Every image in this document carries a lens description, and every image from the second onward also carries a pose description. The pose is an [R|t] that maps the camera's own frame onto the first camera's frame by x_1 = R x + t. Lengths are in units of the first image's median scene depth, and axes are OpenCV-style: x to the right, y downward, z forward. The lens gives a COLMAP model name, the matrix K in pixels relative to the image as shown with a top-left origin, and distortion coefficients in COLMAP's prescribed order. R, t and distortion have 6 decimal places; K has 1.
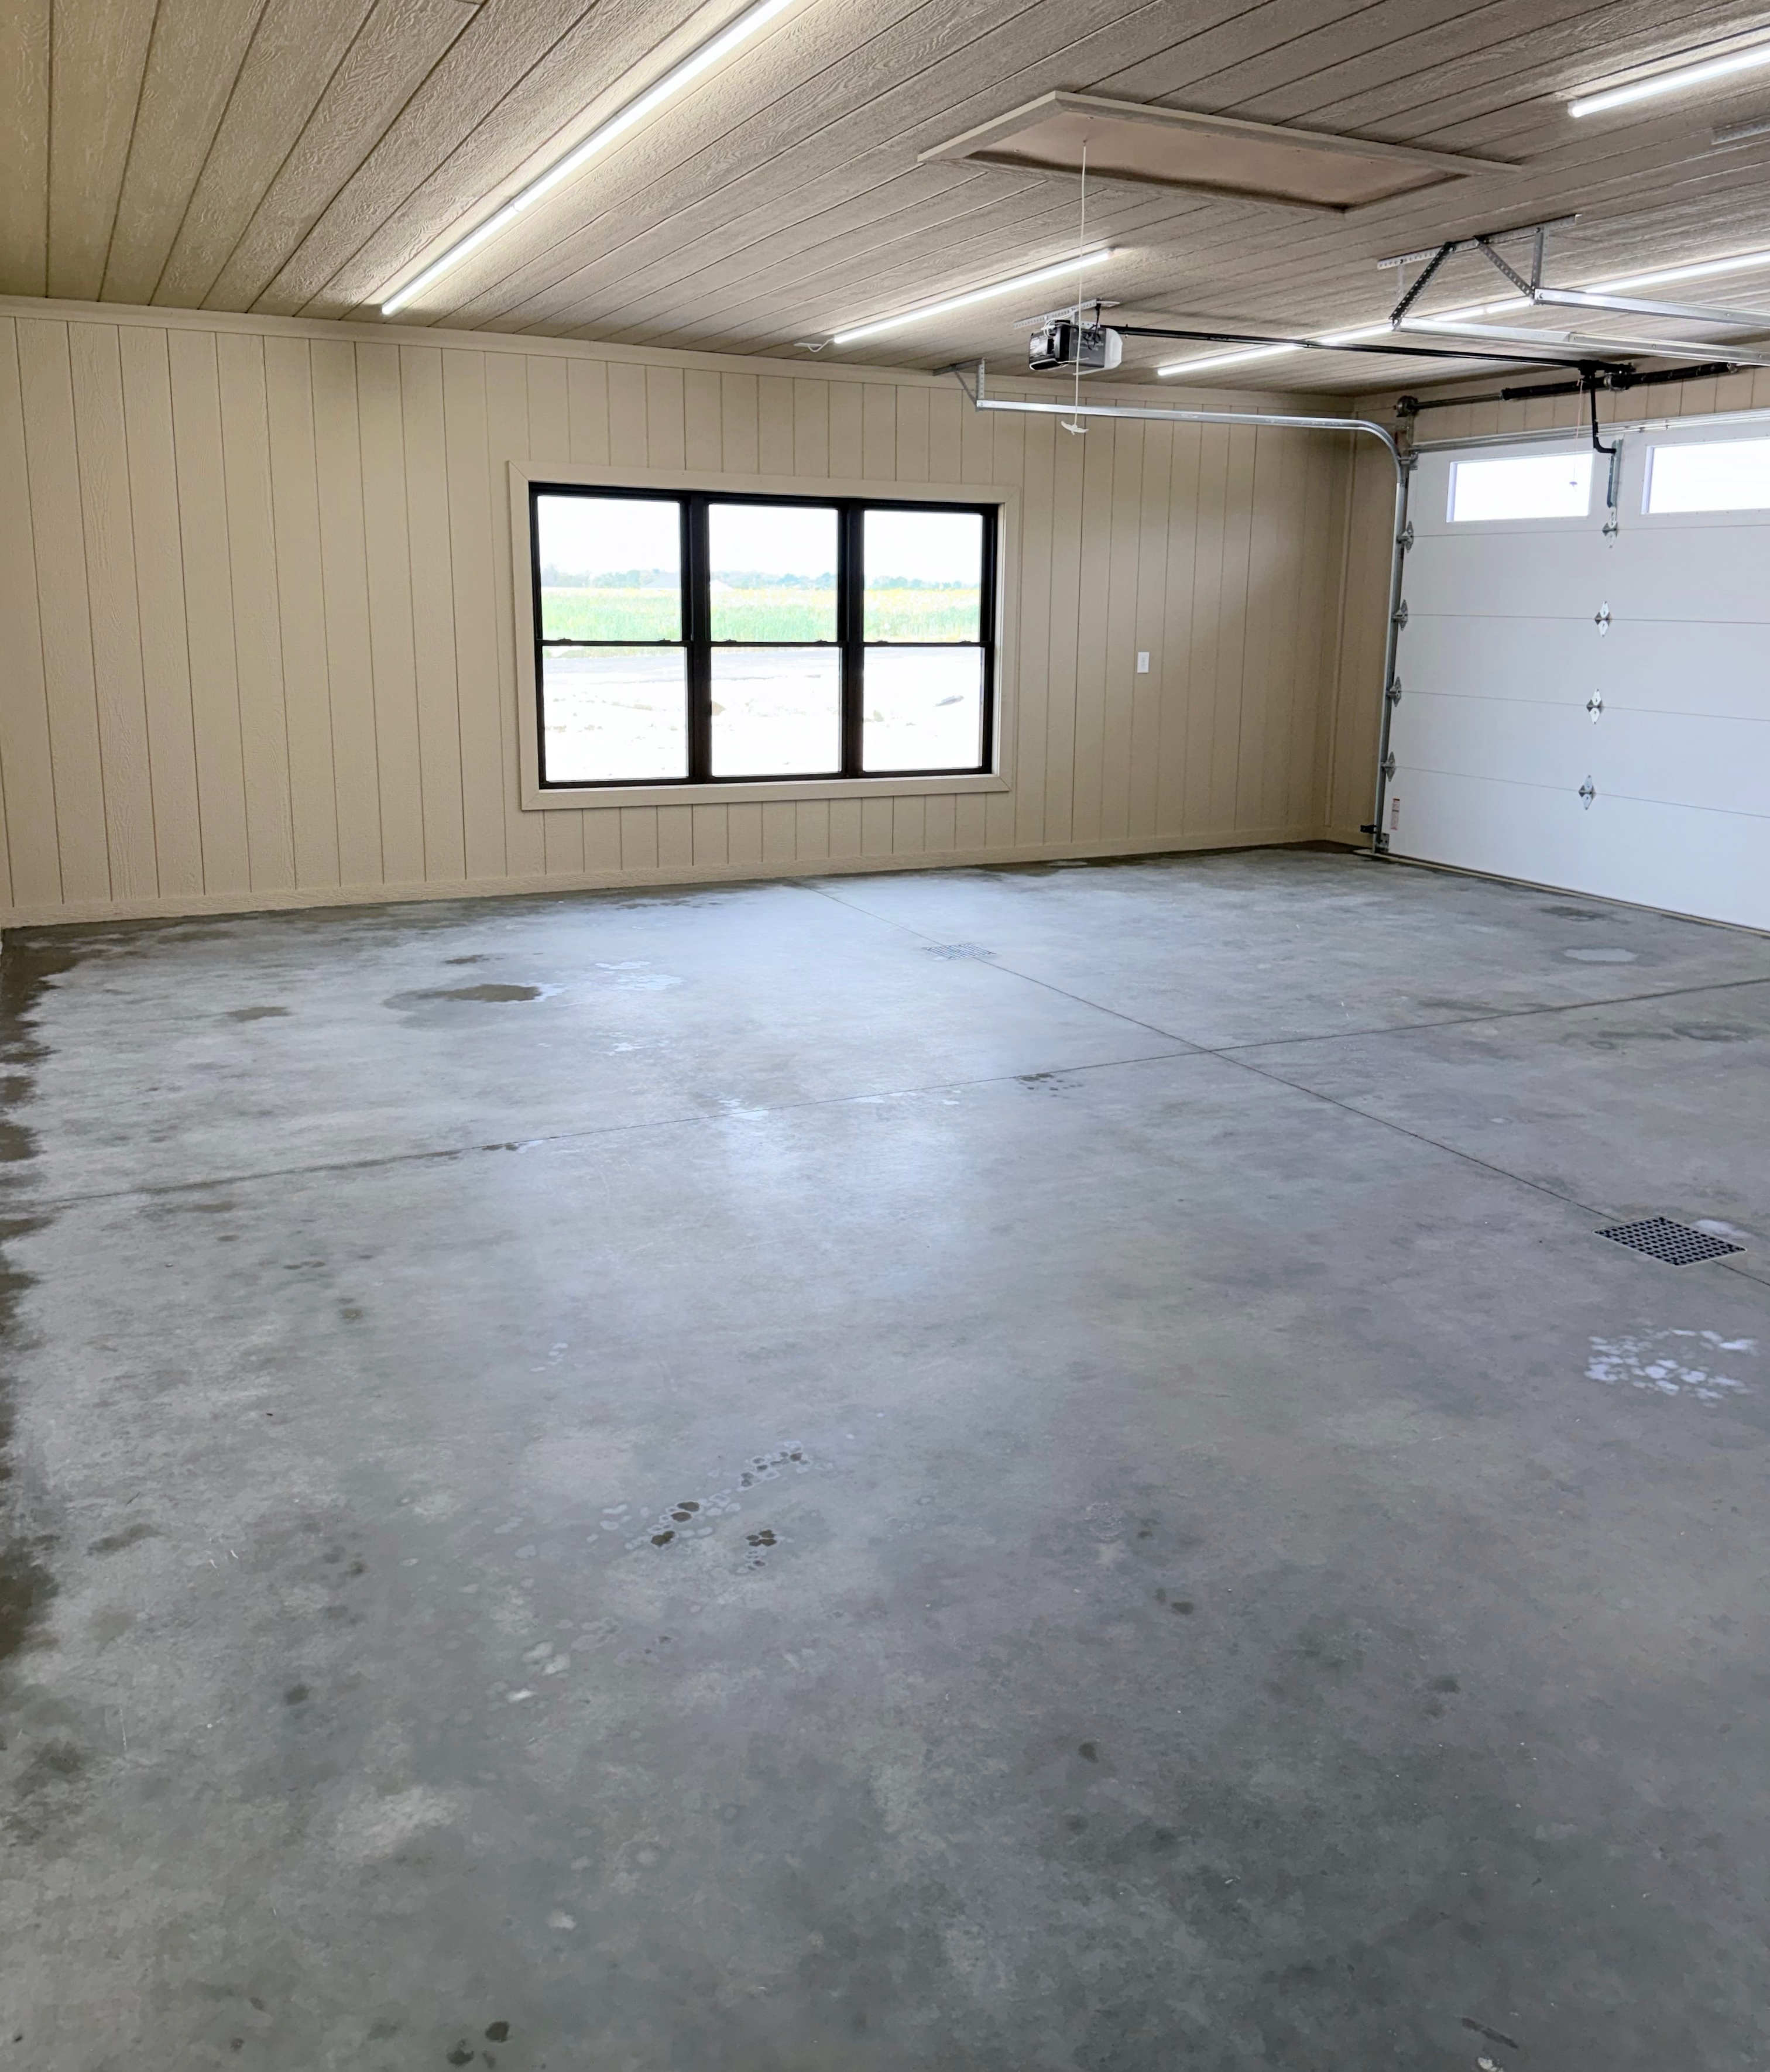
lens RADIAL K [[1645.7, 0, 890.6], [0, 1645.7, 1025.6], [0, 0, 1]] dist [0.003752, 0.004563]
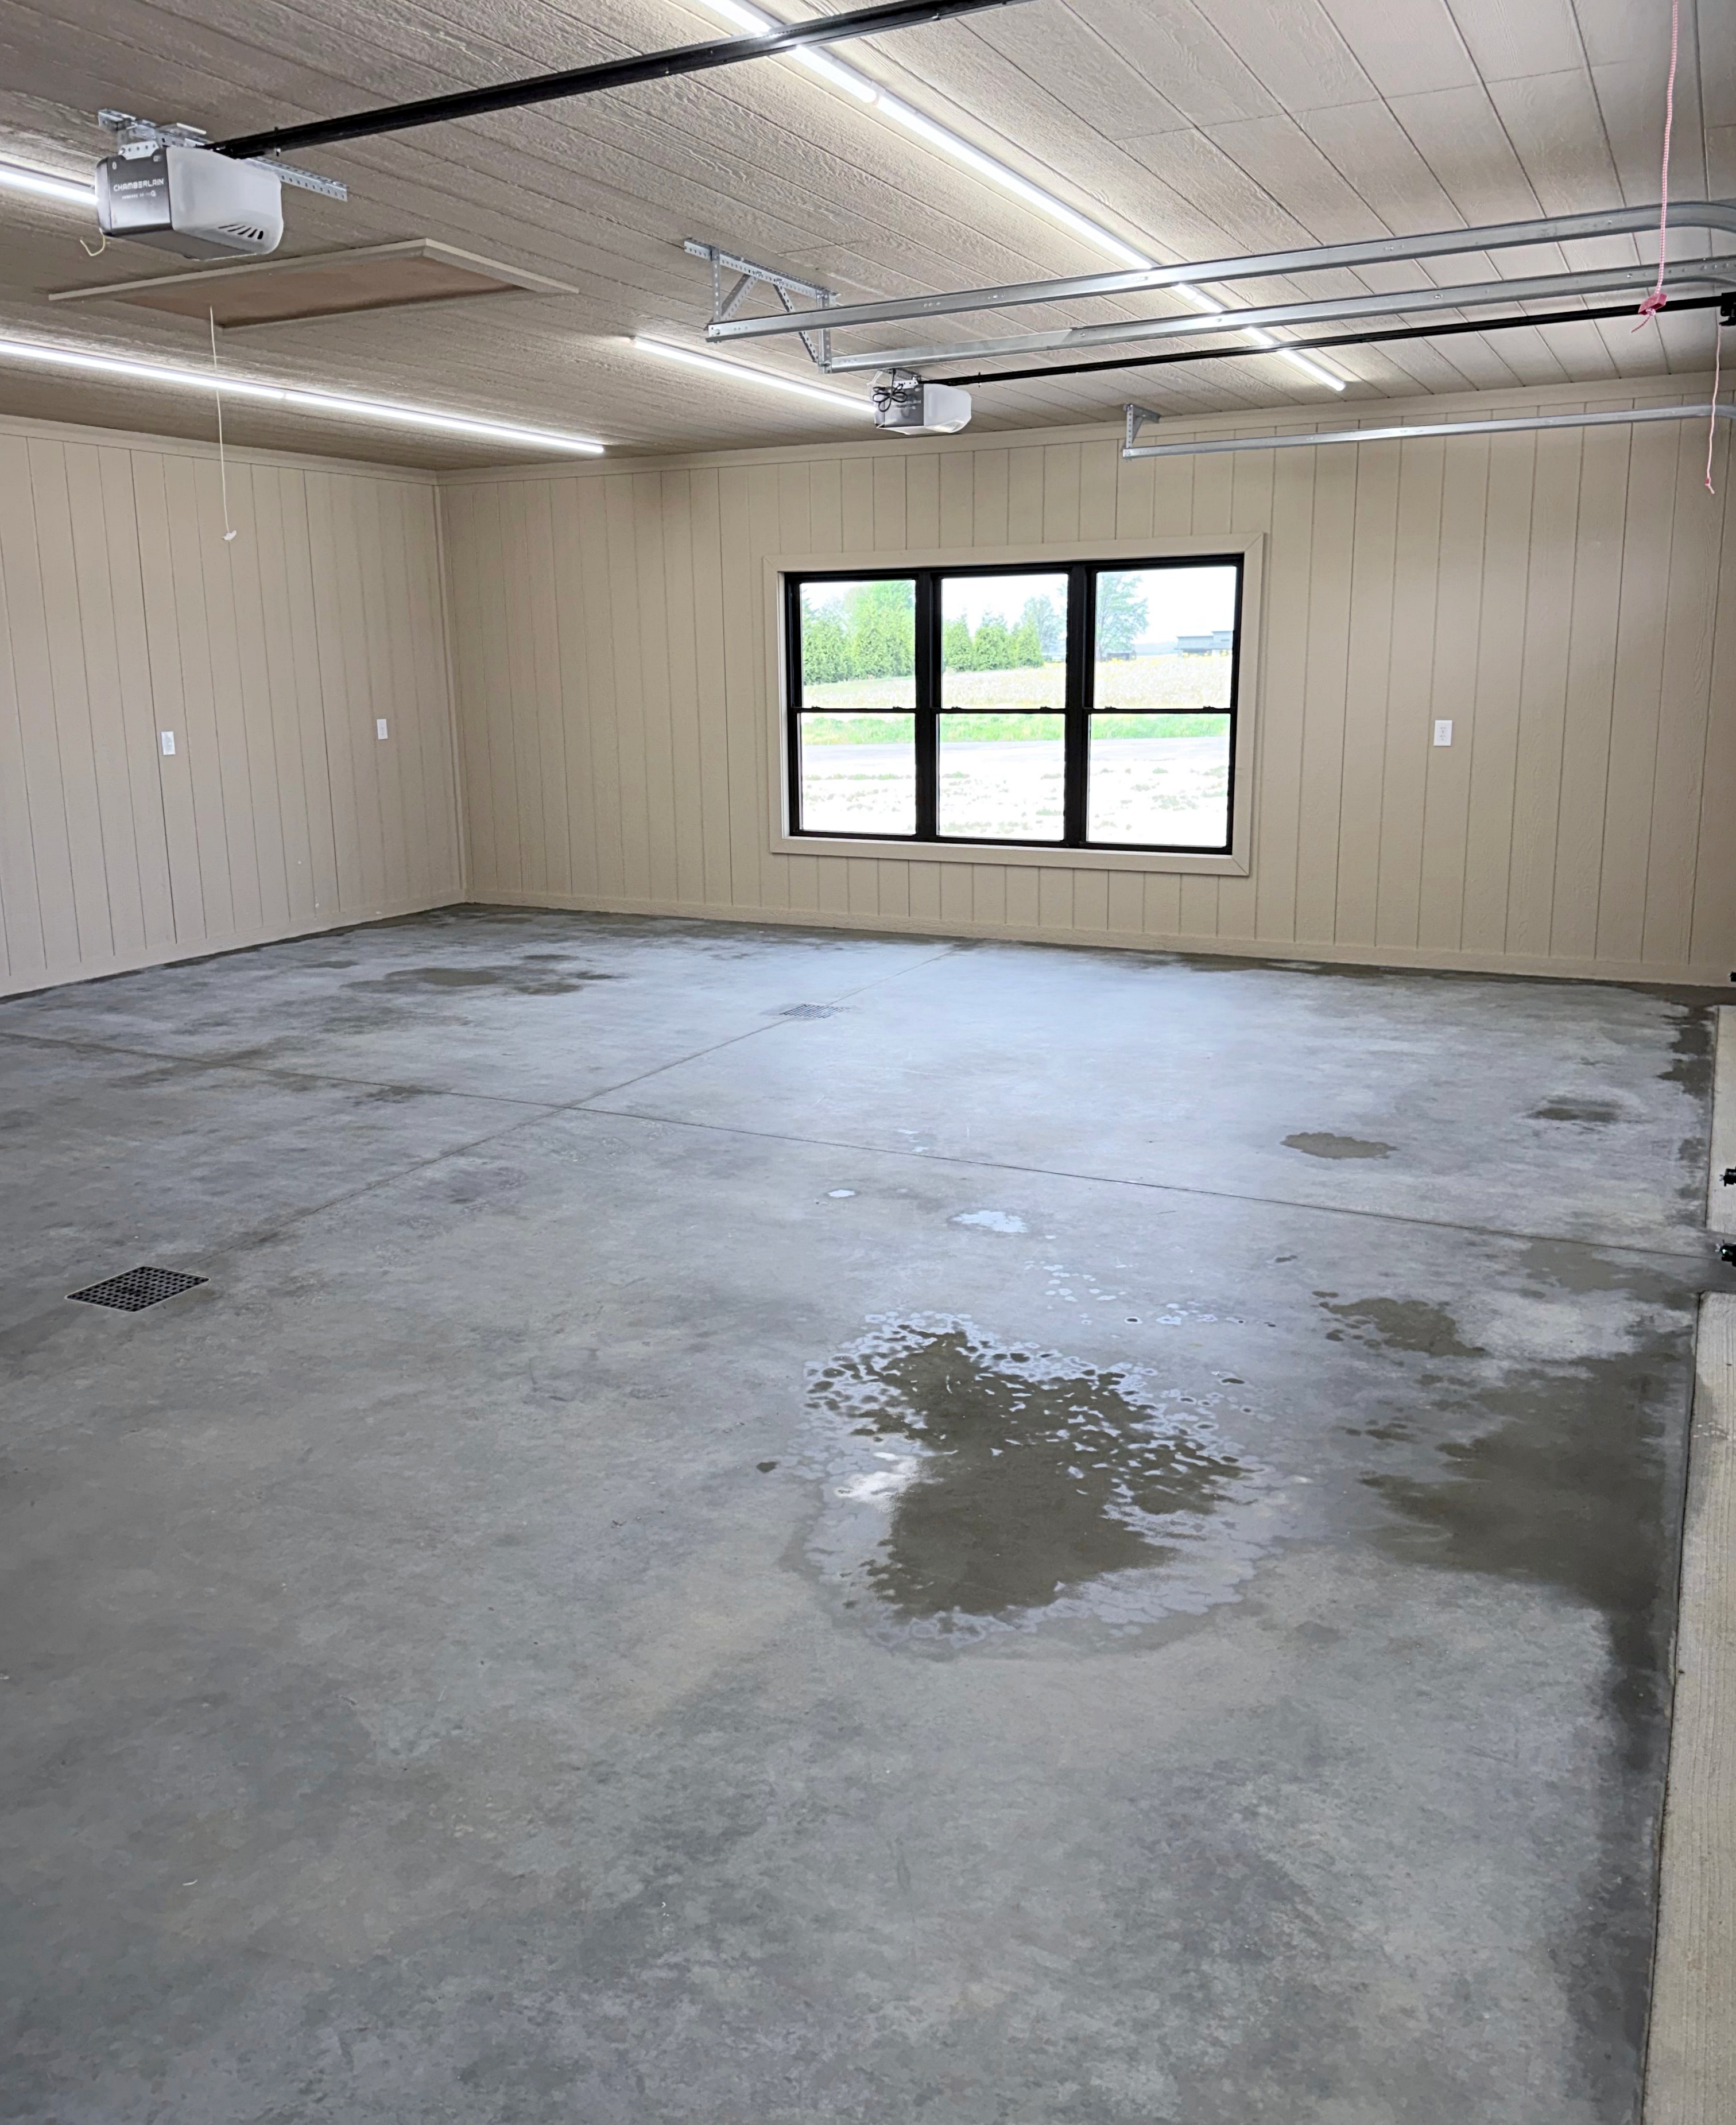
lens RADIAL K [[1650.0, 0, 864.7], [0, 1650.0, 1061.2], [0, 0, 1]] dist [-0.011354, -0.004042]
pose [[0.588145, 0.167359, -0.791250, 0.710261], [-0.180821, 0.980800, 0.073044, -0.077412], [0.788282, 0.100114, 0.607115, 0.332080]]
